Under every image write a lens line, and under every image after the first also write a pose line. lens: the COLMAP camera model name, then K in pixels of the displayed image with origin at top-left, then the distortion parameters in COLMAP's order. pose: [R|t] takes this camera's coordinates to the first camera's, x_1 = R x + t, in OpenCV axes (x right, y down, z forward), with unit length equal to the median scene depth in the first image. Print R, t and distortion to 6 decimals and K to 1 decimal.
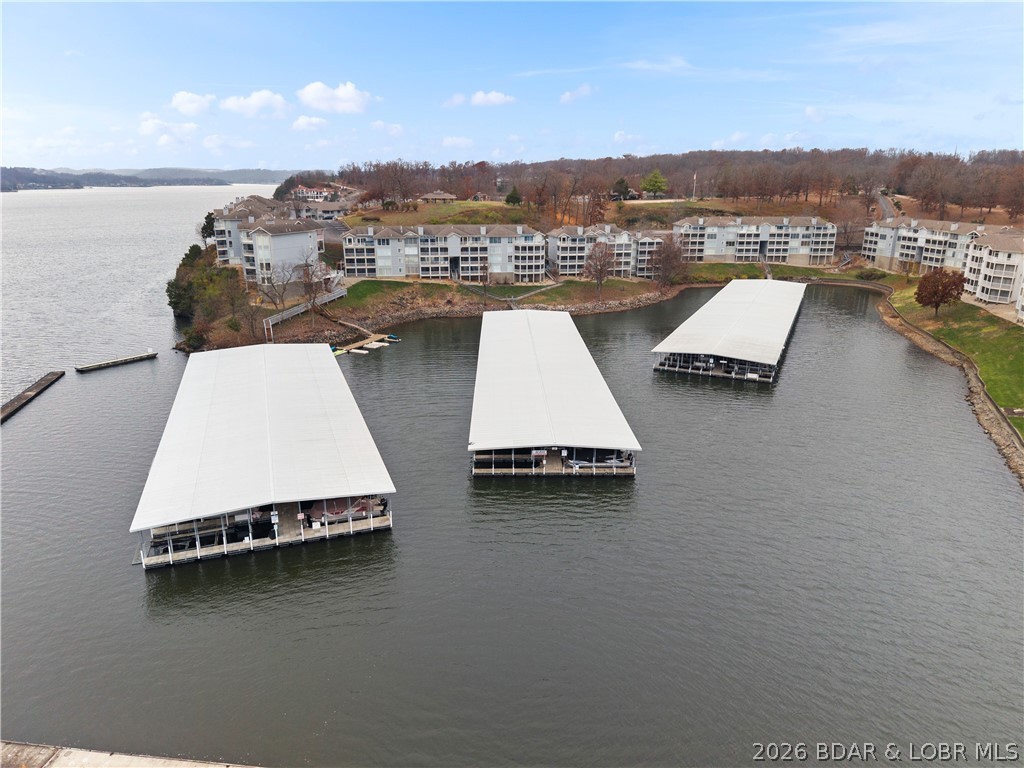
lens RADIAL K [[693.4, 0, 515.9], [0, 693.4, 388.2], [0, 0, 1]] dist [0.031663, -0.036255]
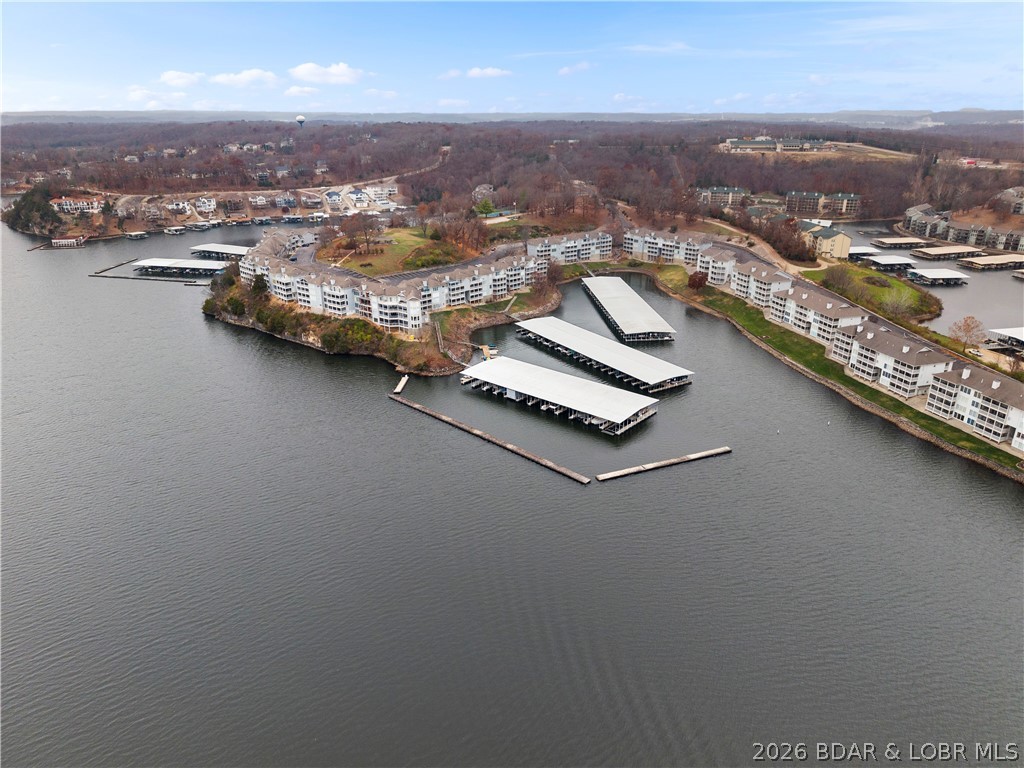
lens RADIAL K [[693.4, 0, 507.1], [0, 693.4, 384.4], [0, 0, 1]] dist [0.031663, -0.036255]
pose [[0.869877, -0.193399, 0.453775, -0.841878], [0.157213, 0.980659, 0.116584, -0.151898], [-0.467546, -0.030075, 0.883457, -0.566447]]
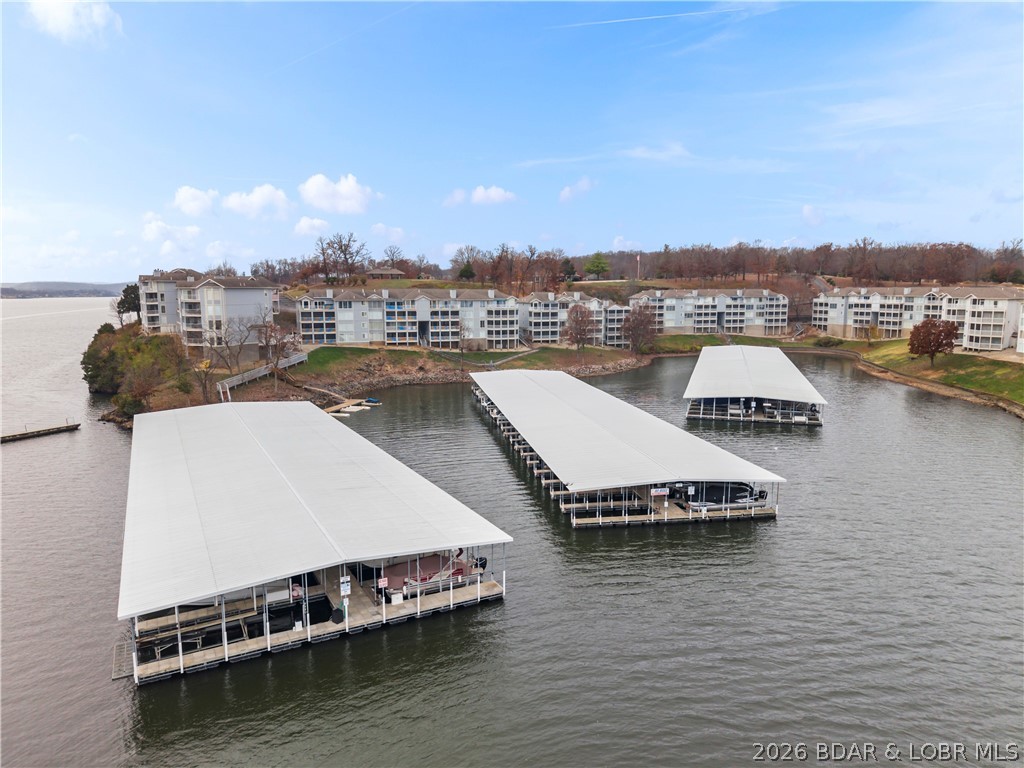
lens RADIAL K [[693.4, 0, 516.6], [0, 693.4, 381.4], [0, 0, 1]] dist [0.031663, -0.036255]
pose [[0.989760, -0.026869, 0.140189, -0.100162], [0.049221, 0.986130, -0.158508, 0.039217], [-0.133985, 0.163786, 0.977355, 0.113432]]
